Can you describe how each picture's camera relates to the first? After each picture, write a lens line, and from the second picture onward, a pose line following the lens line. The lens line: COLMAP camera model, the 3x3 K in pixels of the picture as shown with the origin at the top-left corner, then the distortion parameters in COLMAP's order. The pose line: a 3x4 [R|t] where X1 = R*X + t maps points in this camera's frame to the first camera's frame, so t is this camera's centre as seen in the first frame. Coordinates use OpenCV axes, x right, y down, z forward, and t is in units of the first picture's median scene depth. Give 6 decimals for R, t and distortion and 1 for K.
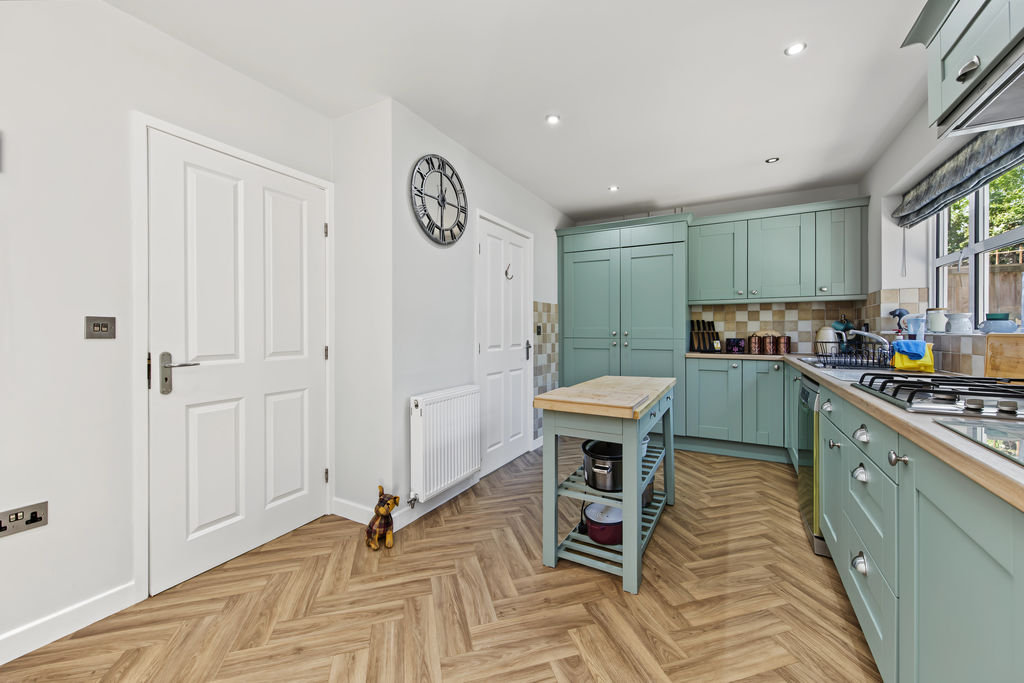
lens RADIAL K [[399.9, 0, 517.9], [0, 399.9, 333.9], [0, 0, 1]] dist [0.001647, 0.000126]
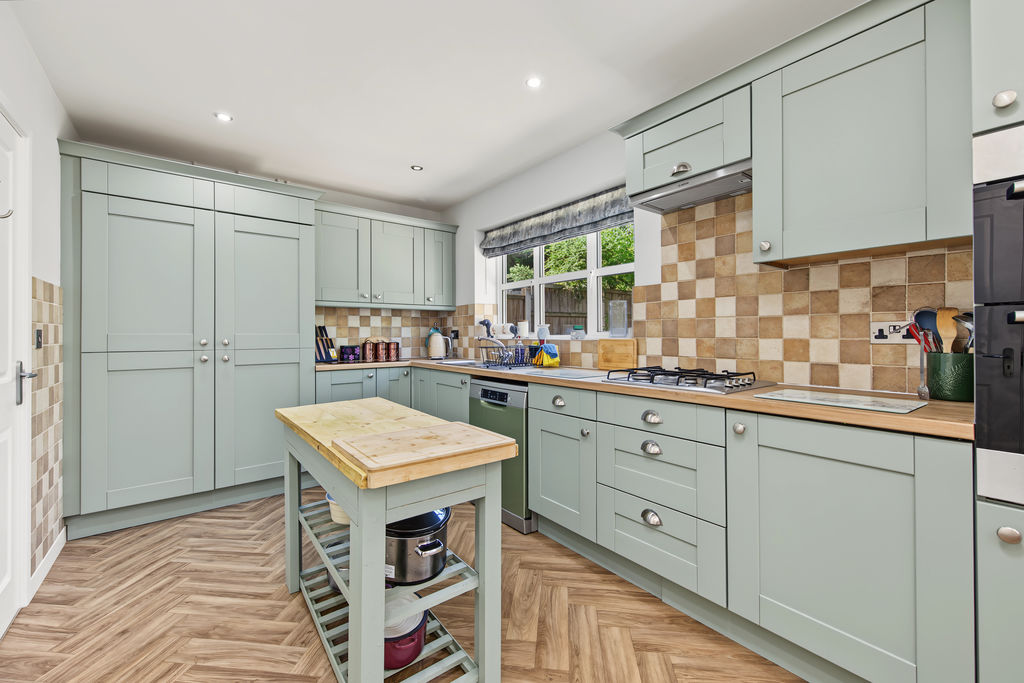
lens RADIAL K [[416.5, 0, 515.2], [0, 416.5, 332.7], [0, 0, 1]] dist [0.002404, 0.000333]
pose [[0.388006, 0.002529, 0.921653, -0.190716], [0.011098, 0.999911, -0.007415, -0.006909], [-0.921590, 0.013106, 0.387943, 0.301932]]
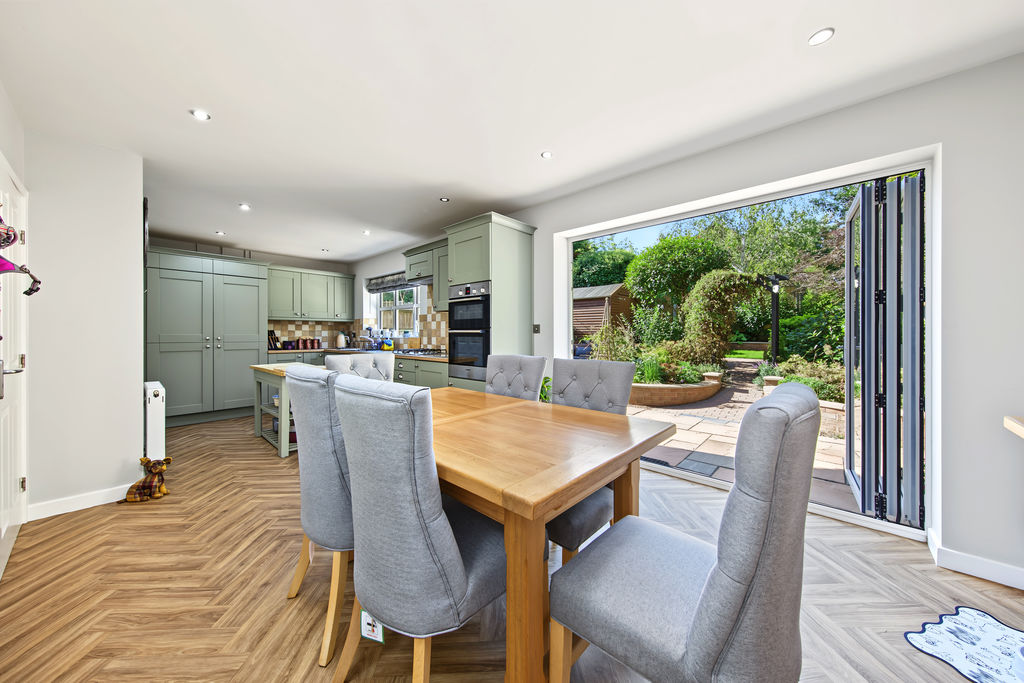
lens RADIAL K [[349.1, 0, 517.2], [0, 349.1, 335.1], [0, 0, 1]] dist [-0.001346, -0.000145]
pose [[0.226589, -0.001369, 0.973990, -0.678195], [0.007495, 0.999972, -0.000338, -0.005106], [-0.973962, 0.007376, 0.226593, -0.256790]]
